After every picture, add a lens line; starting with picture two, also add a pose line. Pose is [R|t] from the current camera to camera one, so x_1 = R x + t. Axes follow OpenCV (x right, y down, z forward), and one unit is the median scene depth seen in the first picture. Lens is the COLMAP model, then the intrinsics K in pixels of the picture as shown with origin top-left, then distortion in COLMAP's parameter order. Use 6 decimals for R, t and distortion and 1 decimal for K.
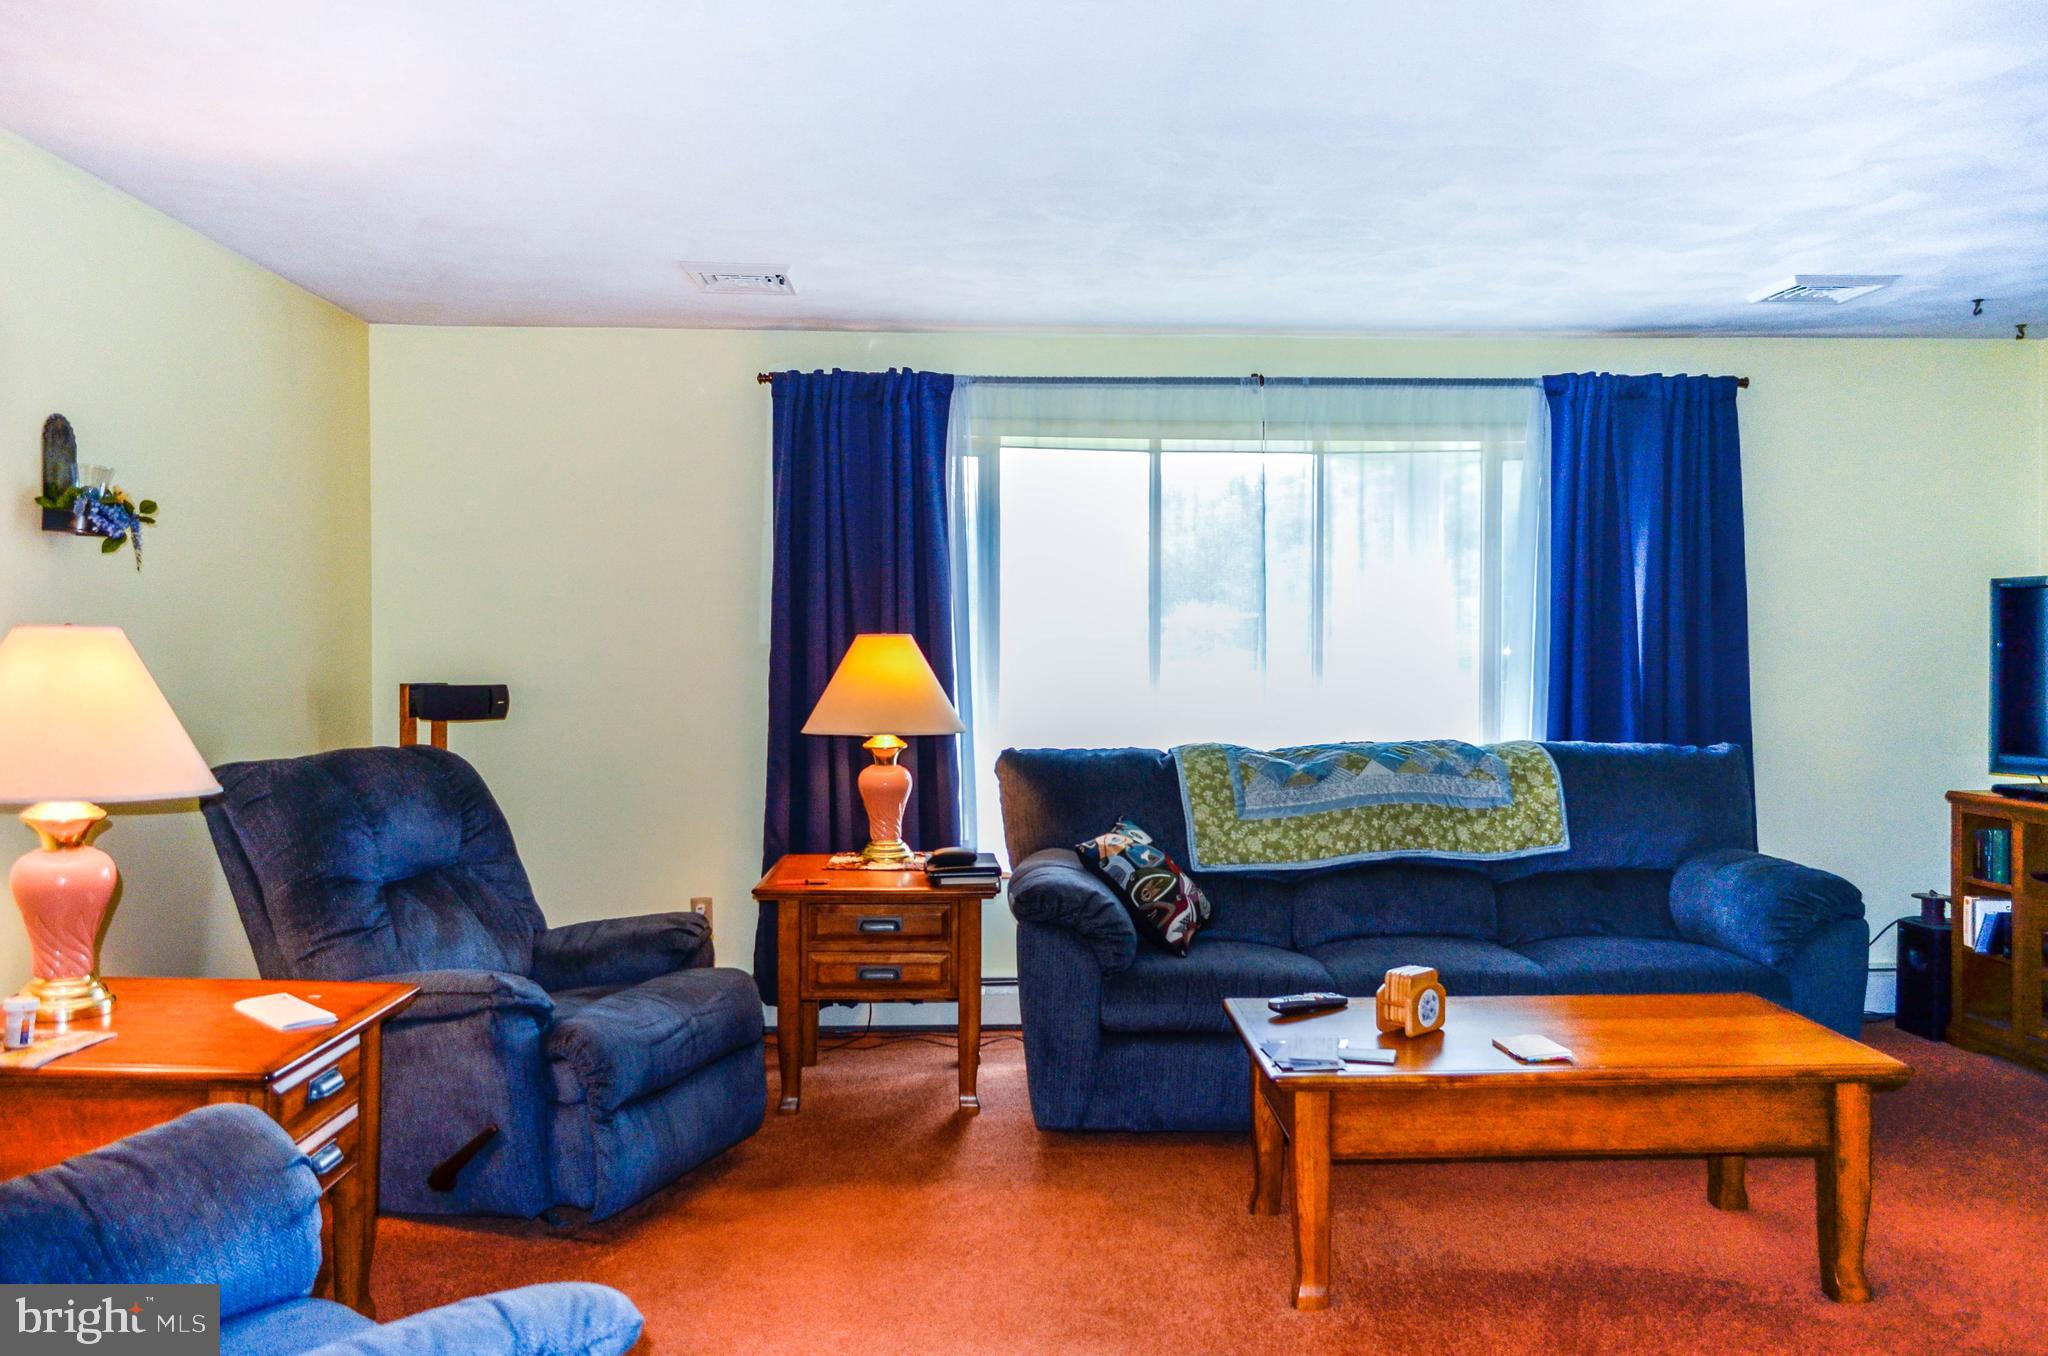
lens RADIAL K [[1676.9, 0, 1035.3], [0, 1676.9, 694.0], [0, 0, 1]] dist [0.000812, -0.002782]
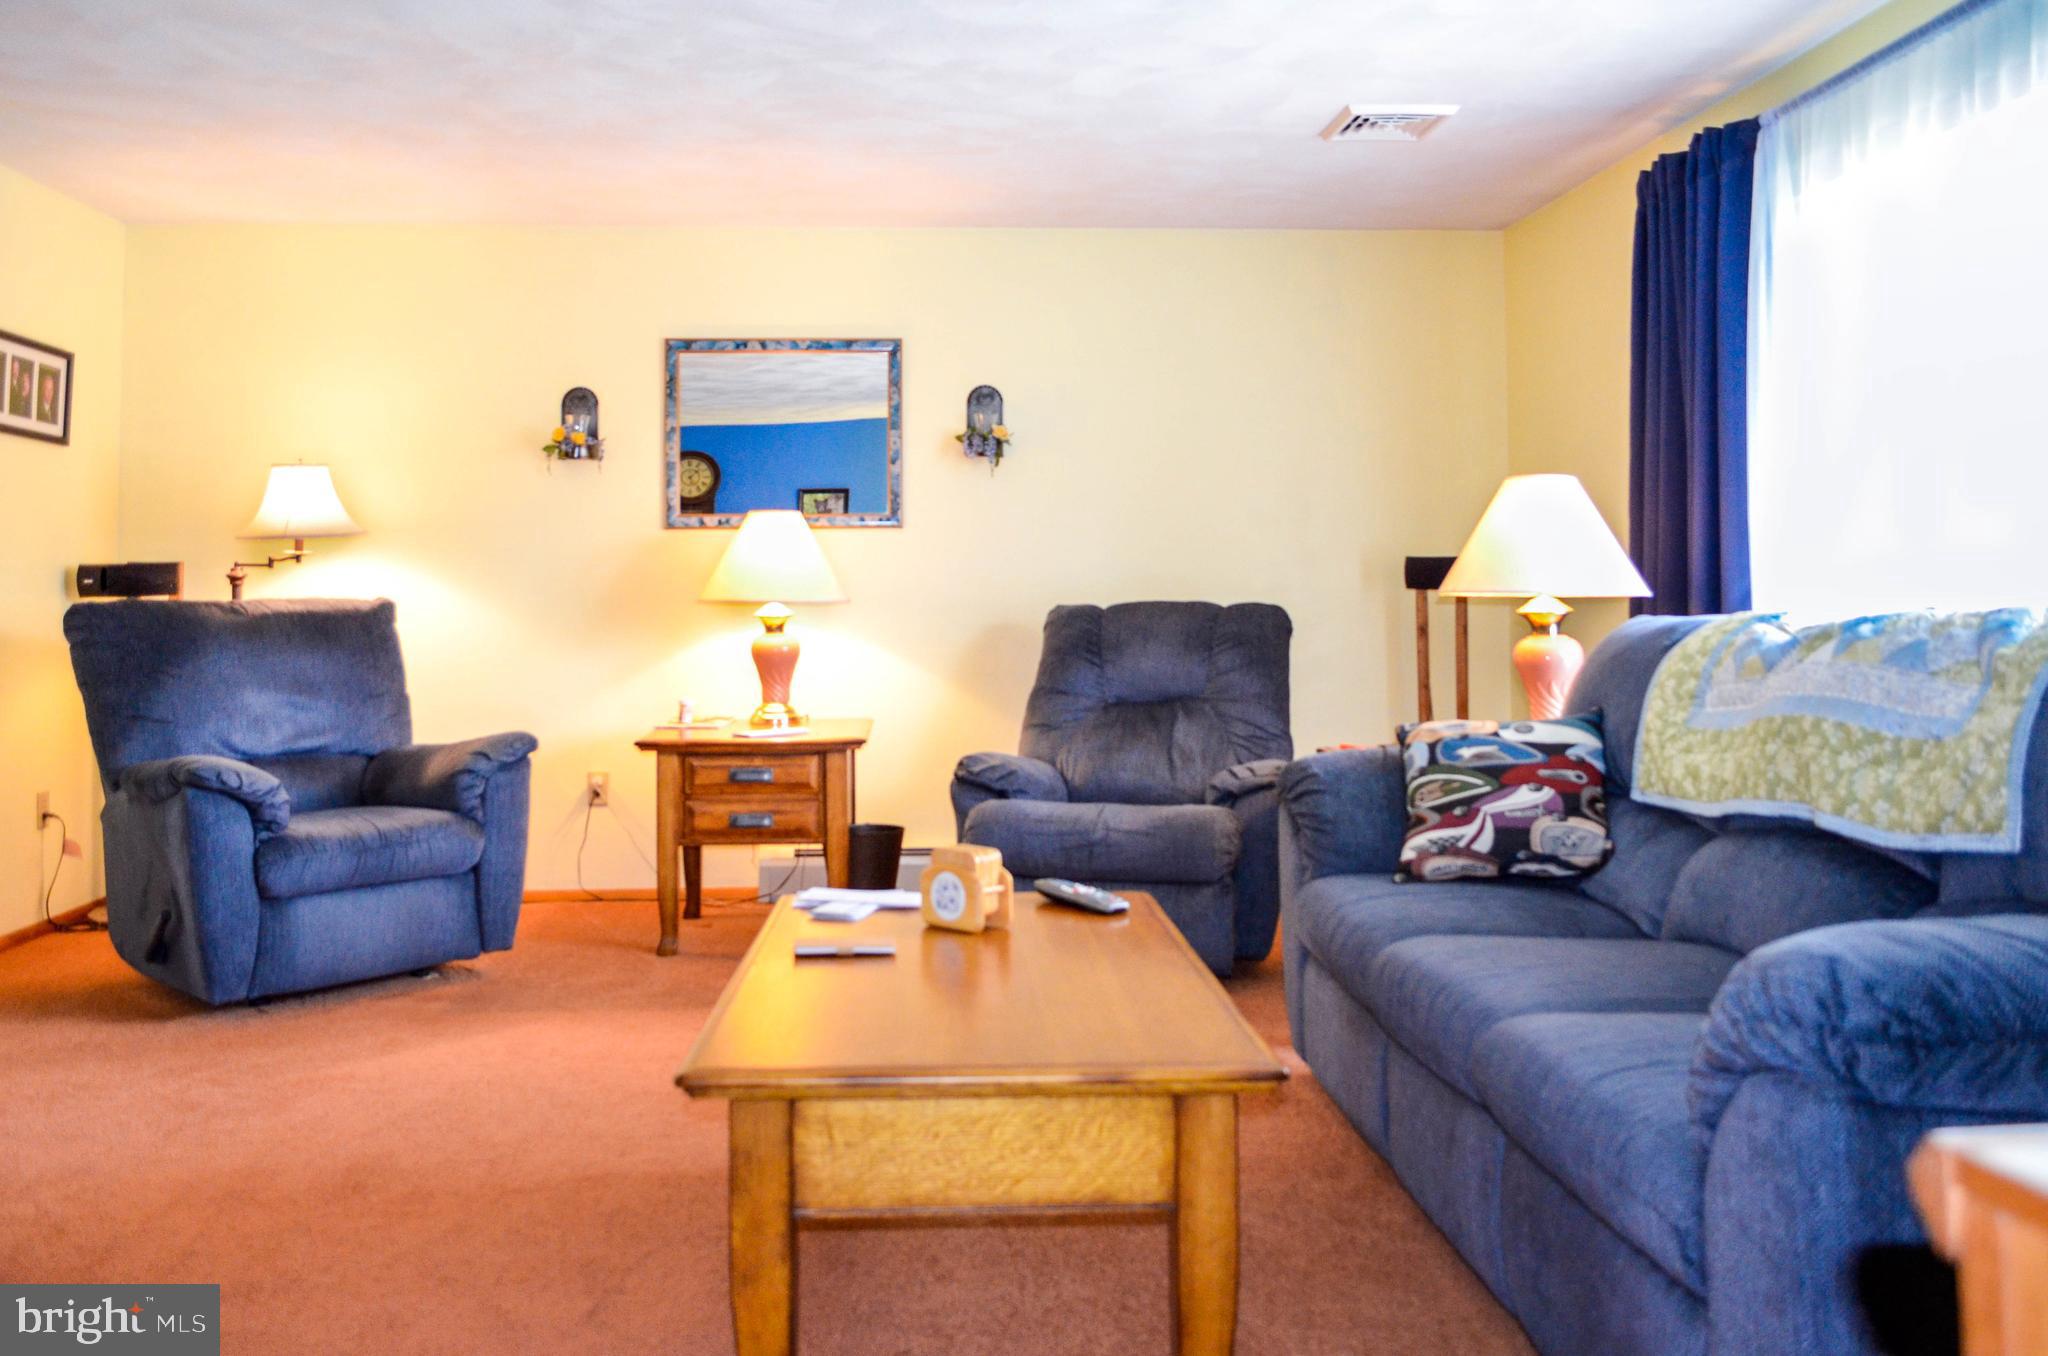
lens RADIAL K [[1676.9, 0, 1036.1], [0, 1676.9, 678.2], [0, 0, 1]] dist [0.000812, -0.002782]
pose [[0.021089, 0.038268, -0.999045, 0.731263], [-0.024307, 0.998991, 0.037752, 0.039664], [0.999482, 0.023488, 0.021998, 0.746365]]
